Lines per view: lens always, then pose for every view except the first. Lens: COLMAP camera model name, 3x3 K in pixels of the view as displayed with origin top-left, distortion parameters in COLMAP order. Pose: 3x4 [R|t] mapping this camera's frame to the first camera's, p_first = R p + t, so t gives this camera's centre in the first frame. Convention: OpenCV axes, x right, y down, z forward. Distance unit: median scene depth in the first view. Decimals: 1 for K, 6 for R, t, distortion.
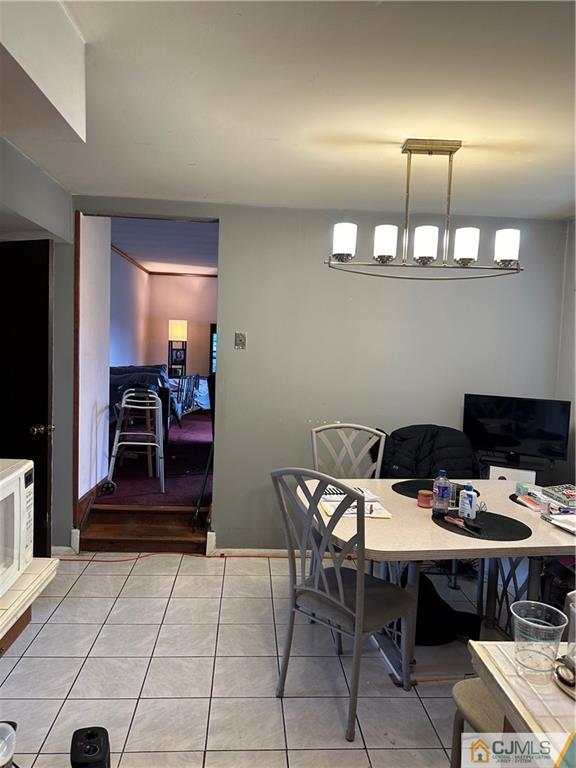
lens RADIAL K [[547.9, 0, 286.6], [0, 547.9, 384.6], [0, 0, 1]] dist [0.042644, -0.011755]
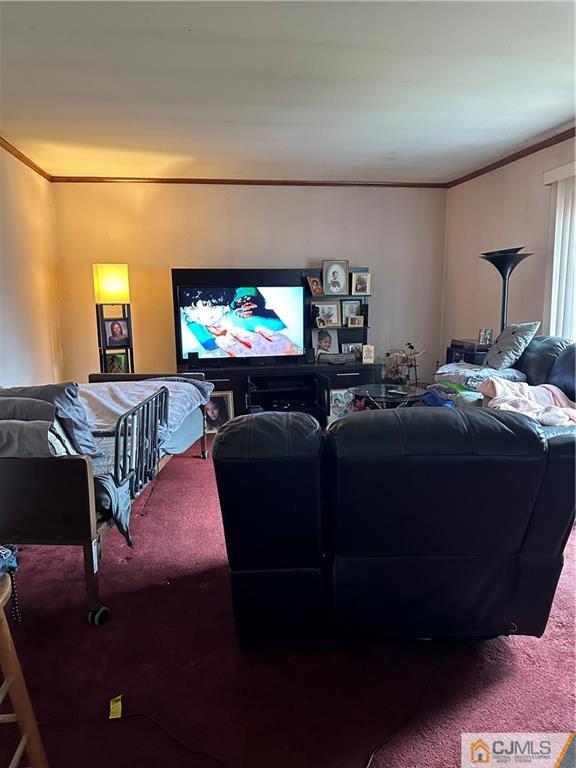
lens RADIAL K [[547.9, 0, 288.3], [0, 547.9, 381.7], [0, 0, 1]] dist [0.042644, -0.011755]
pose [[0.994417, -0.063742, 0.084094, -0.079364], [0.055758, 0.994001, 0.094090, -0.044823], [-0.089587, -0.088876, 0.992006, 0.449684]]
